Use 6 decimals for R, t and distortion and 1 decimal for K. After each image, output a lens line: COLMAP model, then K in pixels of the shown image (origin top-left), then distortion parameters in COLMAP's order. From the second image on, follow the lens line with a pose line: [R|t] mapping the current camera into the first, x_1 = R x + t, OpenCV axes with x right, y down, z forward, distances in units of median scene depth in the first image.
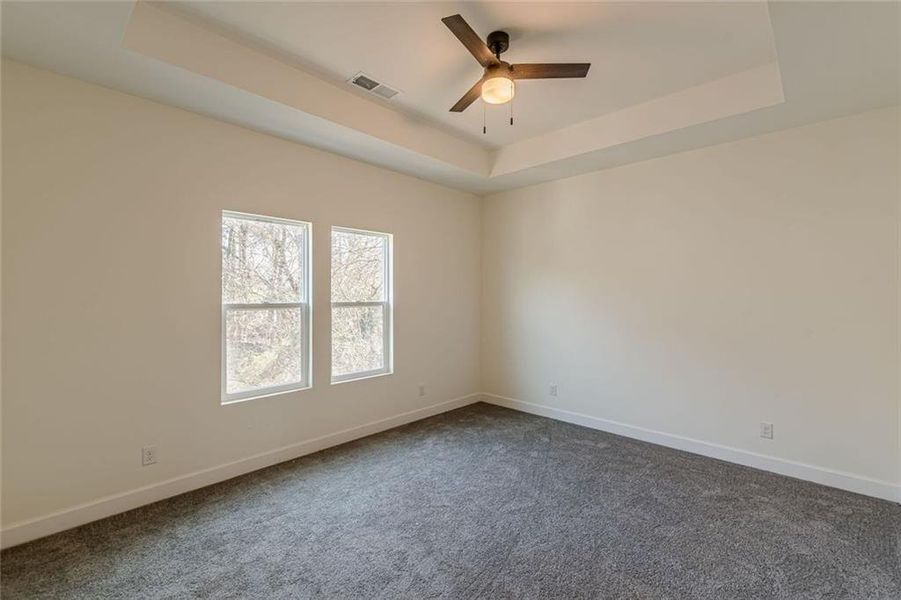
lens RADIAL K [[391.2, 0, 447.7], [0, 391.2, 297.1], [0, 0, 1]] dist [0.001285, -0.000703]
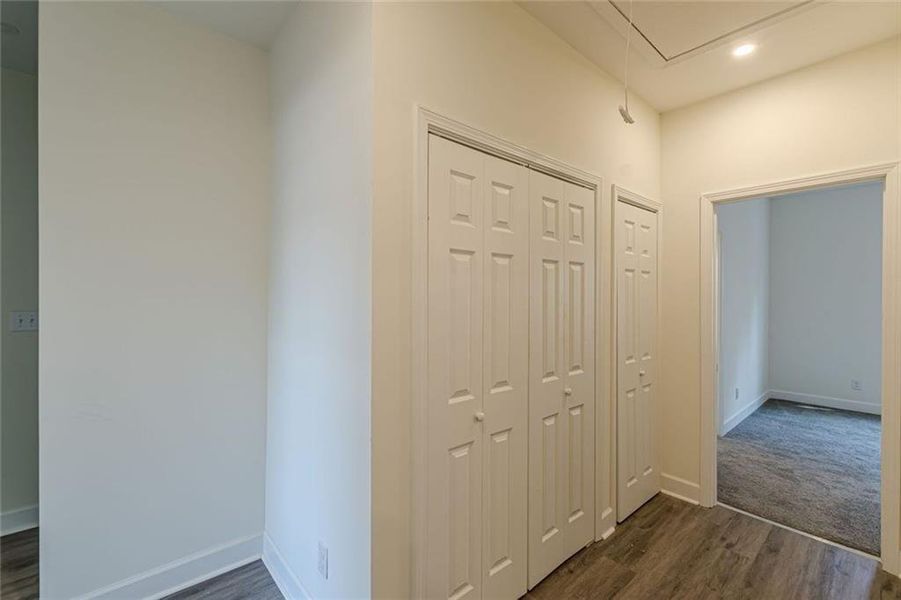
lens RADIAL K [[391.2, 0, 447.7], [0, 391.2, 297.1], [0, 0, 1]] dist [0.001285, -0.000703]
pose [[-0.088743, 0.003710, -0.996048, 0.959027], [-0.003973, 0.999984, 0.004078, 0.005794], [0.996047, 0.004320, -0.088727, -0.569320]]
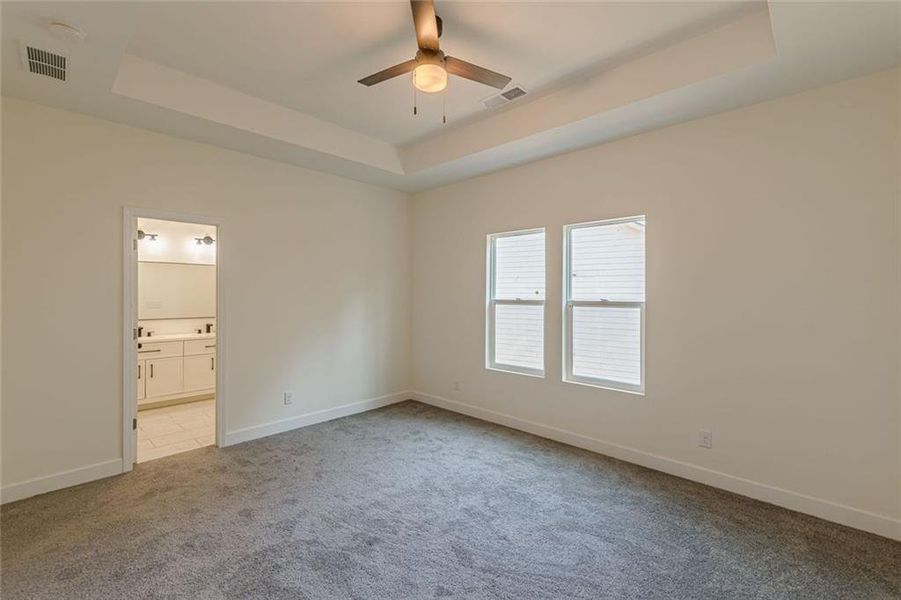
lens RADIAL K [[391.2, 0, 447.7], [0, 391.2, 297.1], [0, 0, 1]] dist [0.001285, -0.000703]
pose [[-0.000056, 0.012677, -0.999920, 0.795263], [-0.007387, 0.999892, 0.012677, -0.007920], [0.999973, 0.007387, 0.000038, 0.768766]]
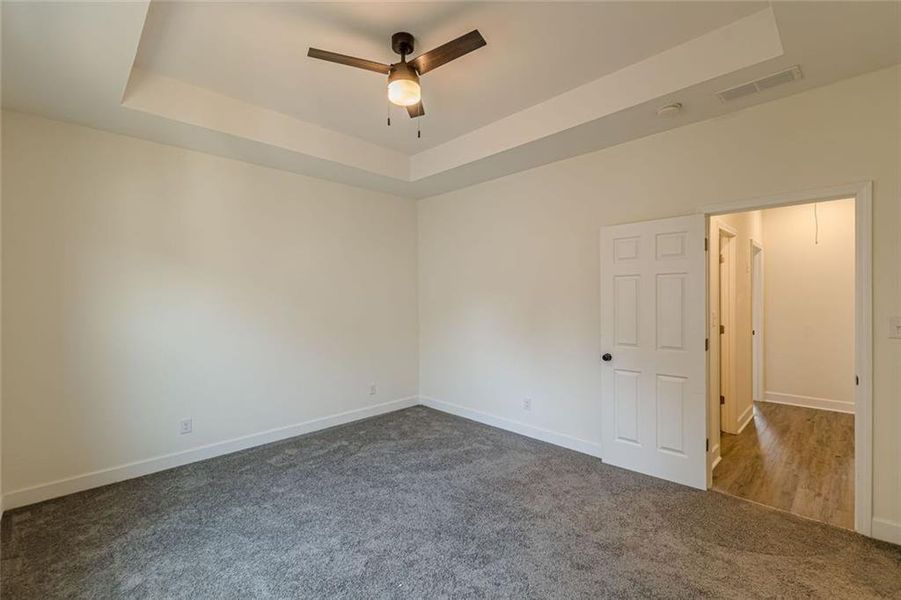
lens RADIAL K [[391.2, 0, 447.7], [0, 391.2, 297.1], [0, 0, 1]] dist [0.001285, -0.000703]
pose [[0.030814, -0.003266, 0.999520, -0.637056], [0.012019, 0.999924, 0.002897, -0.009369], [-0.999453, 0.011924, 0.030851, 0.639514]]
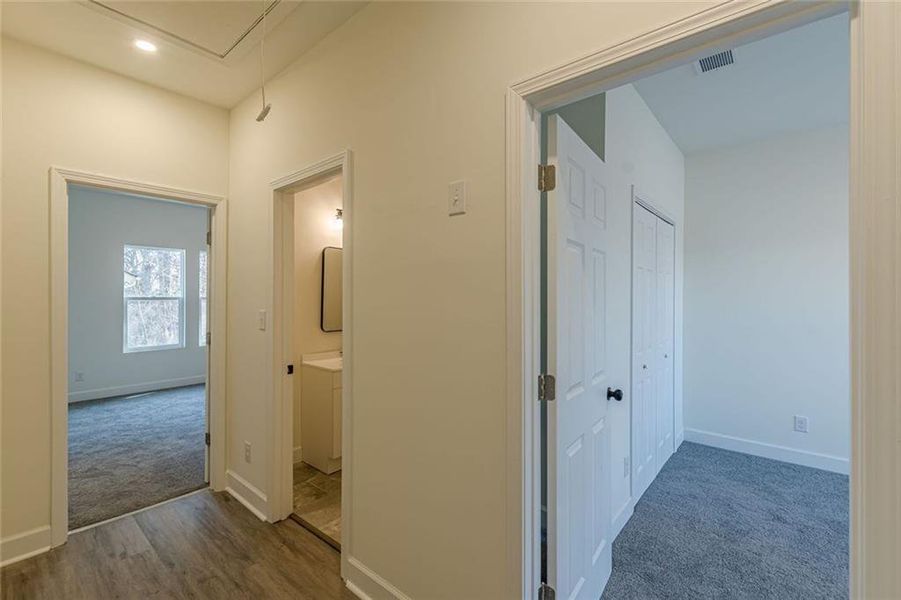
lens RADIAL K [[391.2, 0, 447.7], [0, 391.2, 297.1], [0, 0, 1]] dist [0.001285, -0.000703]
pose [[0.998132, 0.002841, 0.061025, 0.733493], [-0.002870, 0.999996, 0.000388, 0.012035], [-0.061024, -0.000562, 0.998136, -0.814012]]
